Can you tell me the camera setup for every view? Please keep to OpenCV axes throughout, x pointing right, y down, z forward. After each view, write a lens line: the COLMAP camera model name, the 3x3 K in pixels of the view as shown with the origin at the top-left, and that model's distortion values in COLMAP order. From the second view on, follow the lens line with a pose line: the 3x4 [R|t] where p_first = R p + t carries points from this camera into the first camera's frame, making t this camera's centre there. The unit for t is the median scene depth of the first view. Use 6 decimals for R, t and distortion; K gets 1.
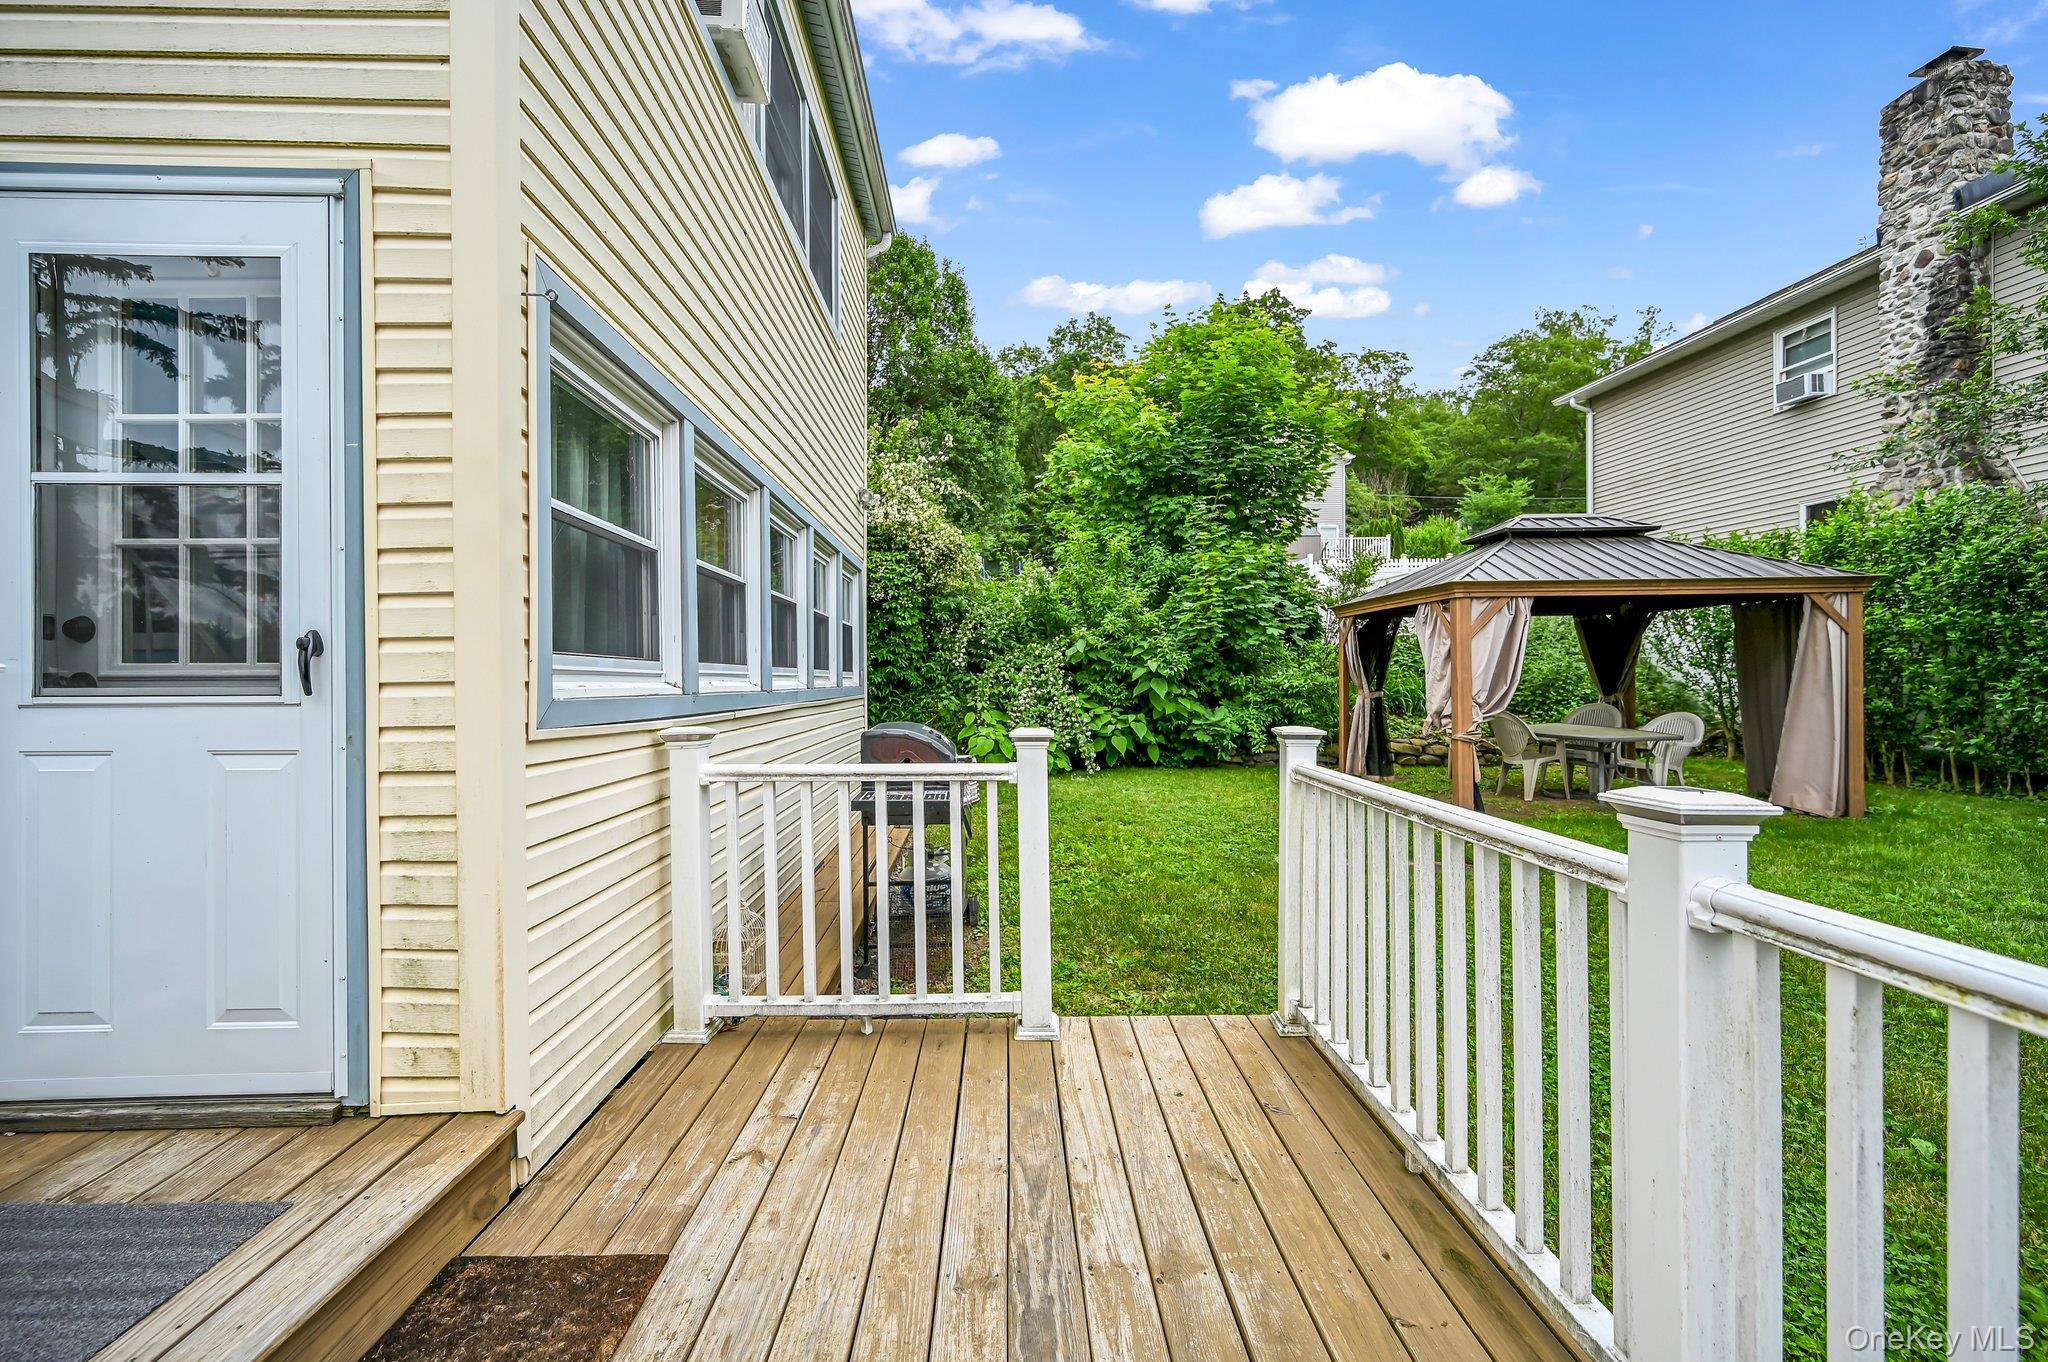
lens RADIAL K [[814.6, 0, 1023.1], [0, 814.6, 676.8], [0, 0, 1]] dist [0.003599, -0.000040]
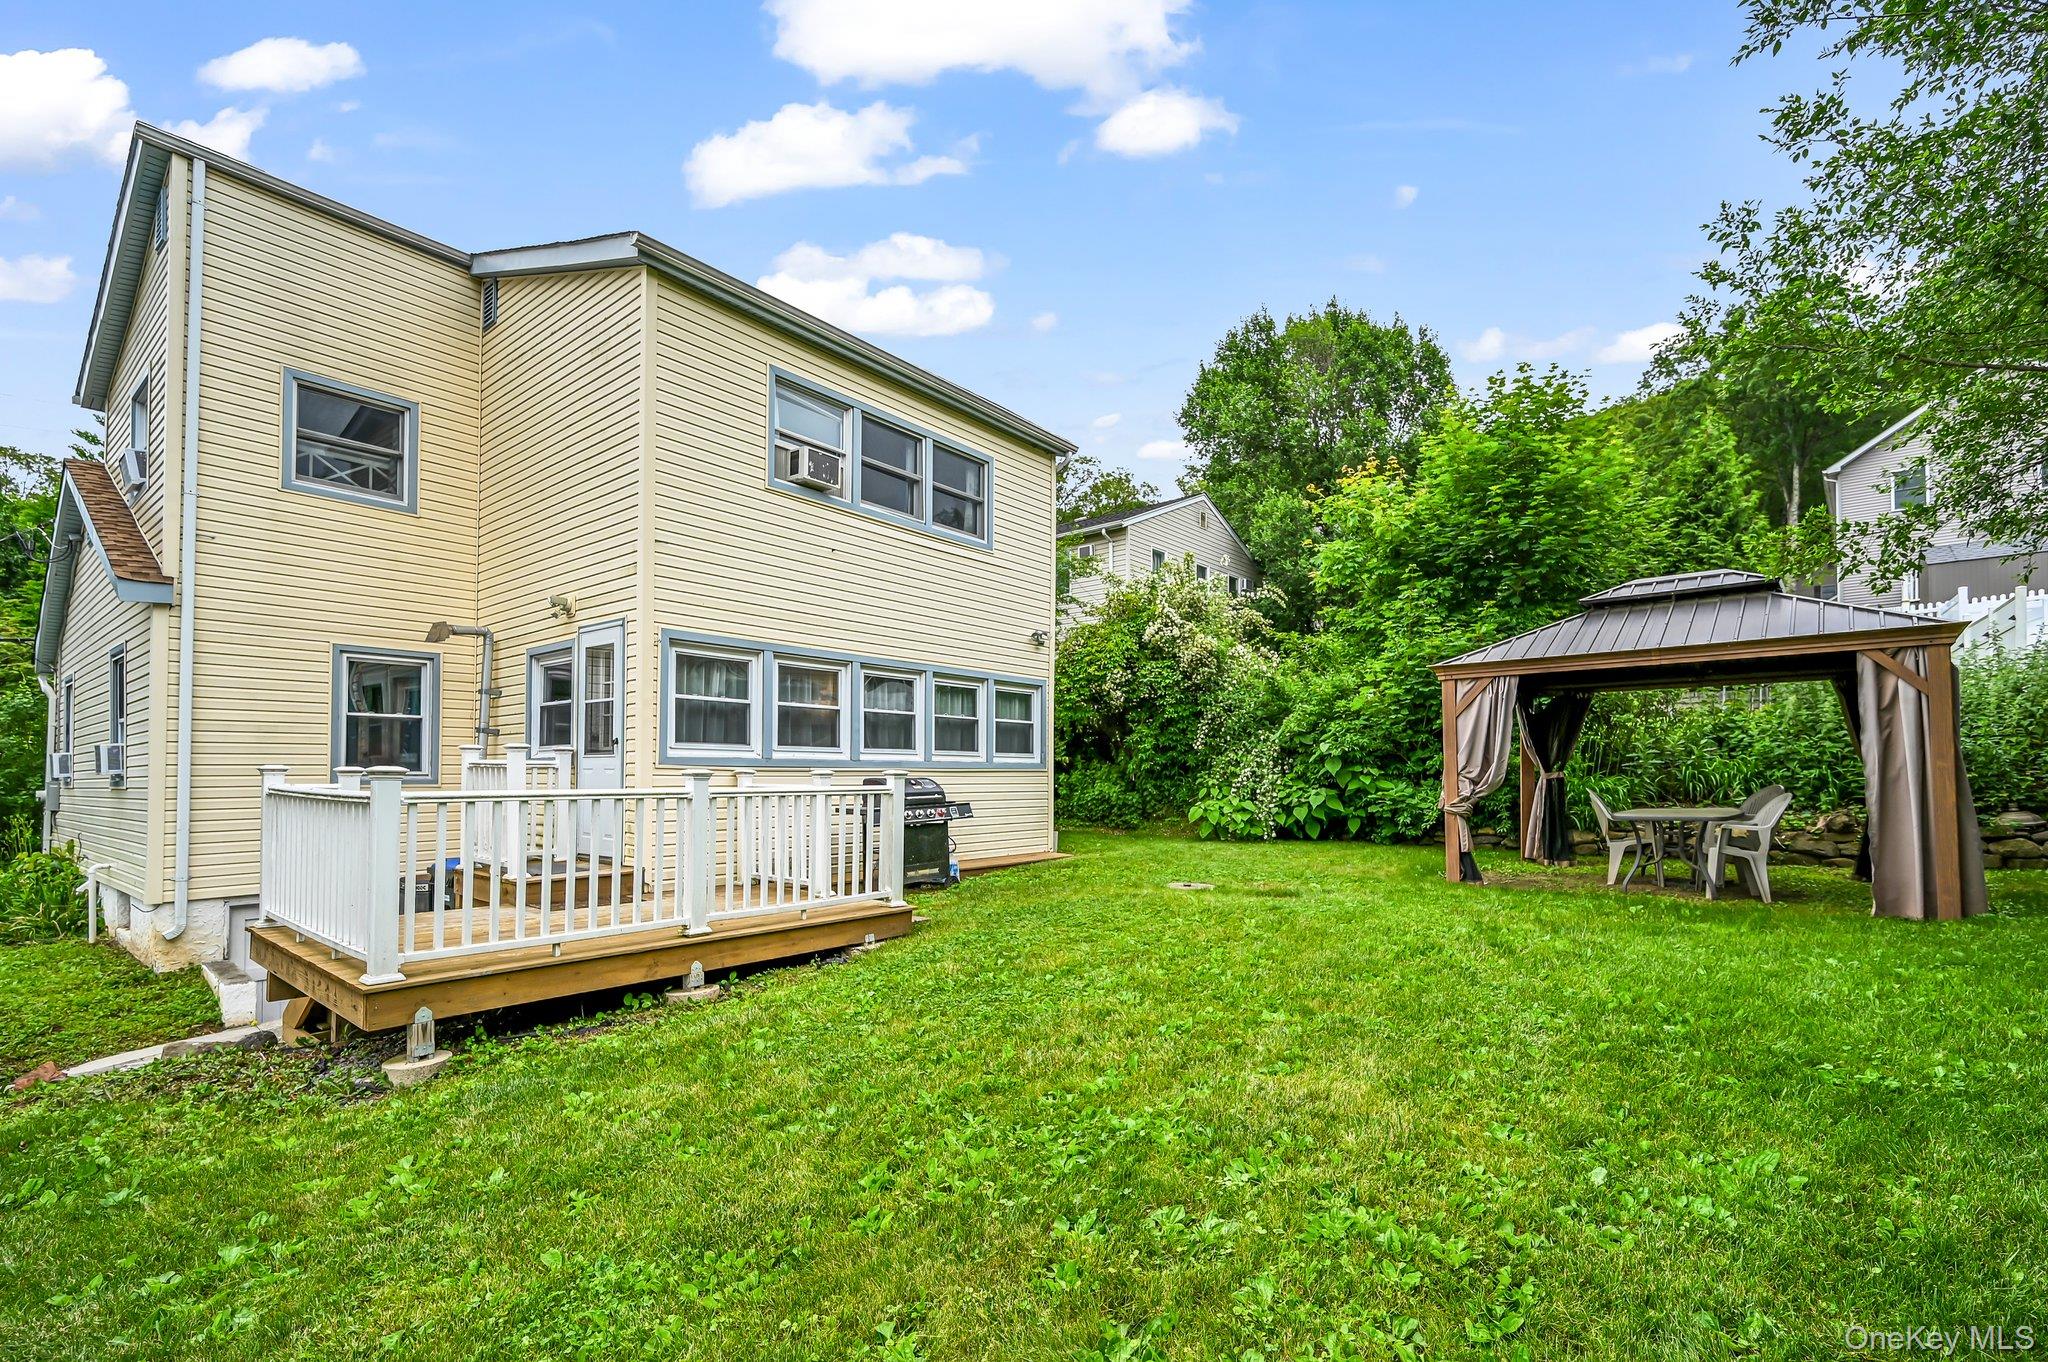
lens RADIAL K [[880.3, 0, 1060.4], [0, 880.3, 748.9], [0, 0, 1]] dist [0.003399, 0.000432]
pose [[0.771621, -0.010640, -0.635993, 2.280096], [-0.003770, 0.999766, -0.021300, 0.053030], [0.636071, 0.018834, 0.771401, -0.589860]]
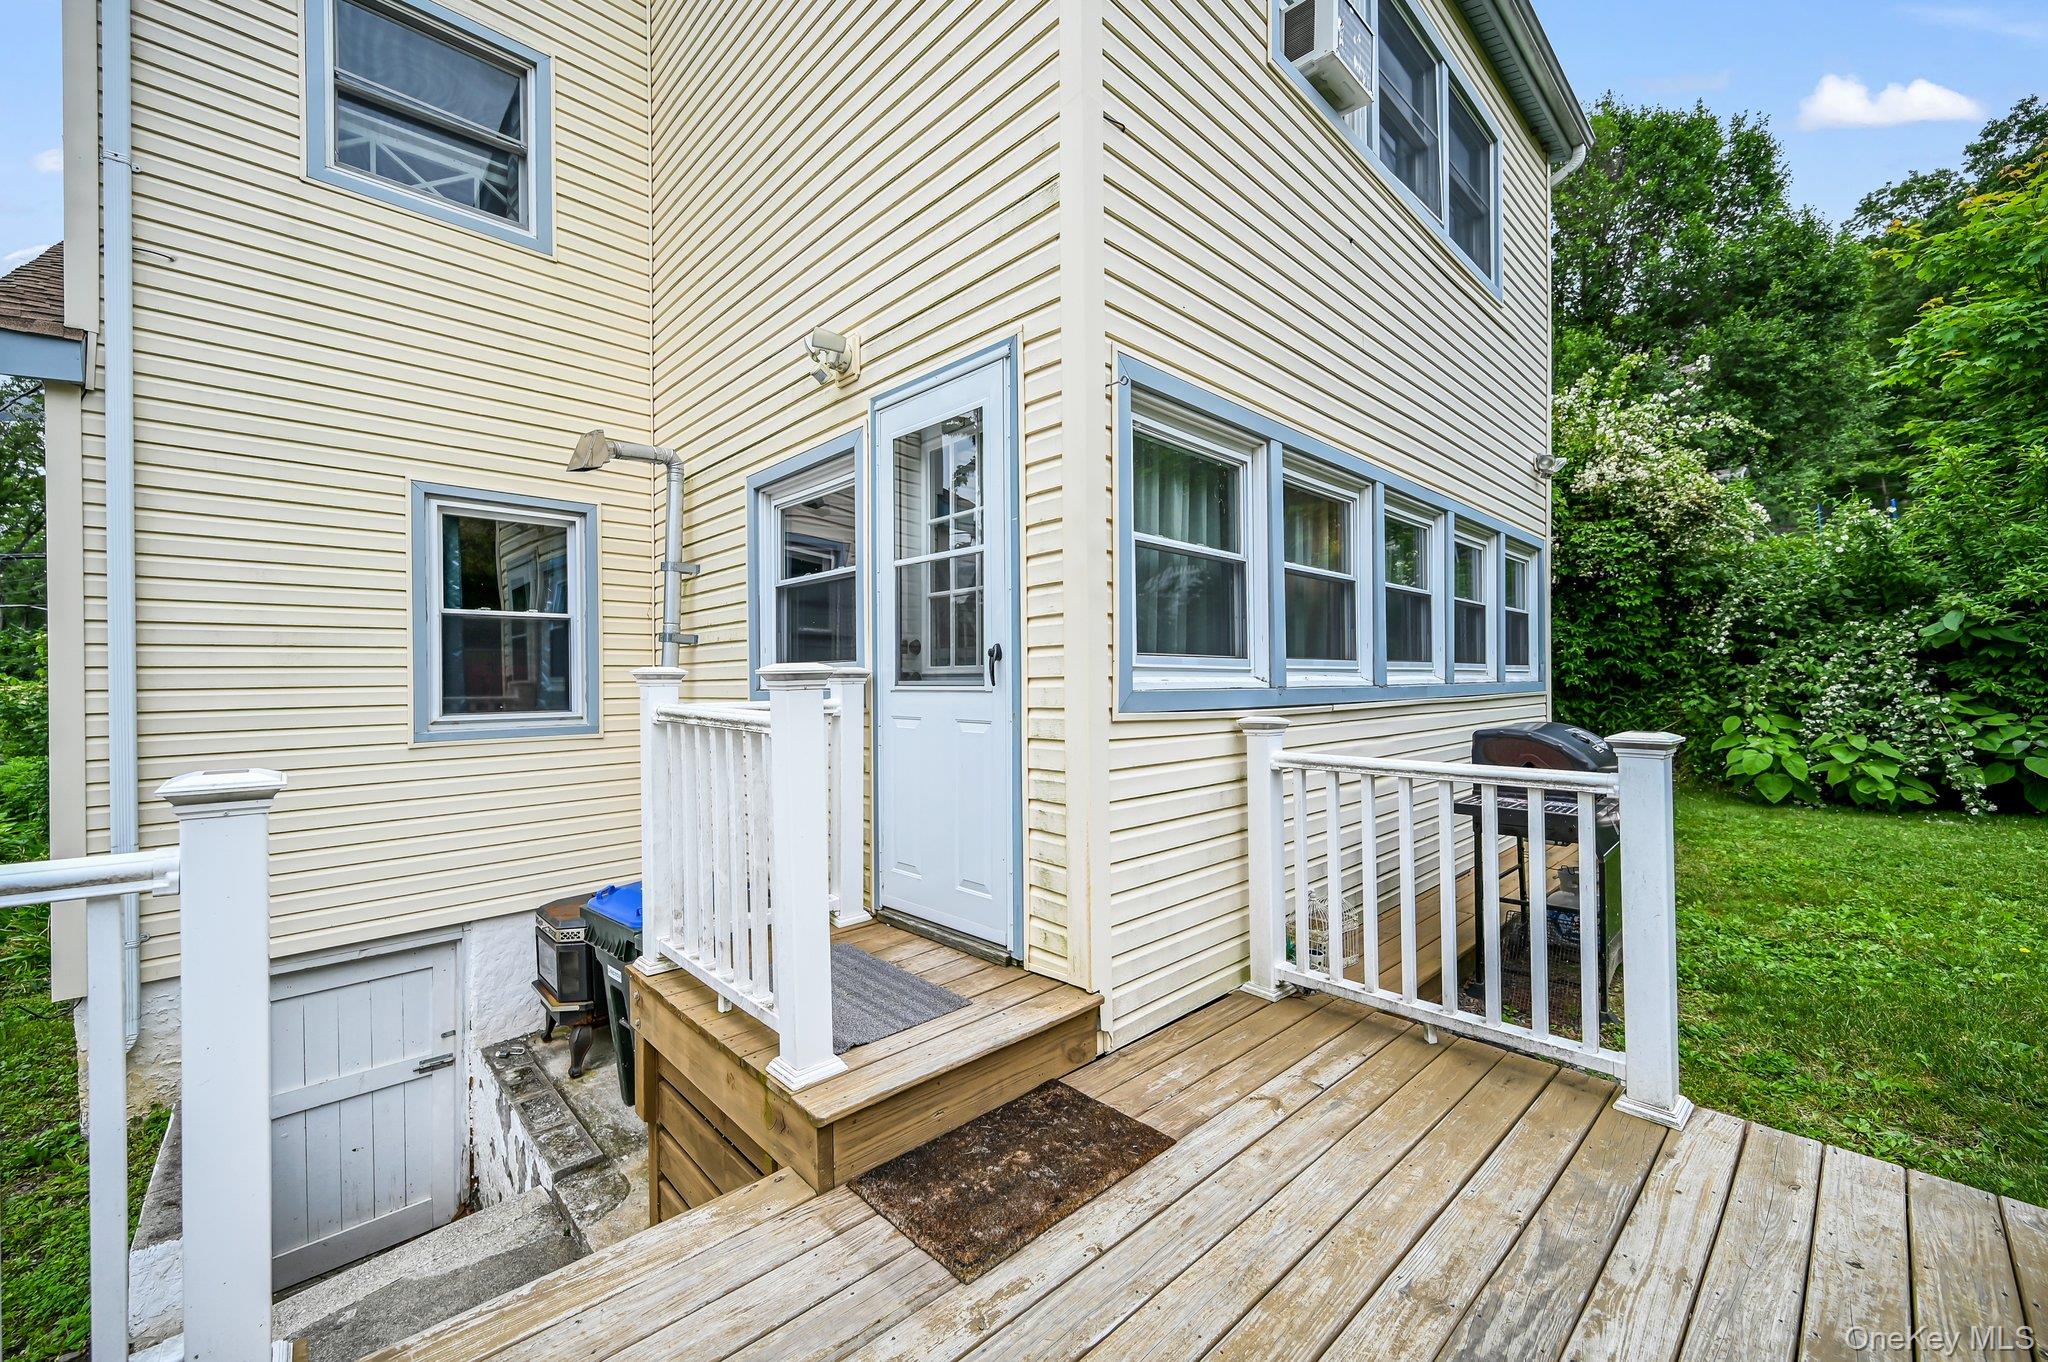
lens RADIAL K [[814.6, 0, 1026.8], [0, 814.6, 675.4], [0, 0, 1]] dist [0.003599, -0.000040]
pose [[0.673985, -0.004207, -0.738733, 0.202775], [0.007148, 0.999974, 0.000828, 0.001350], [0.738710, -0.005838, 0.673998, 0.004138]]
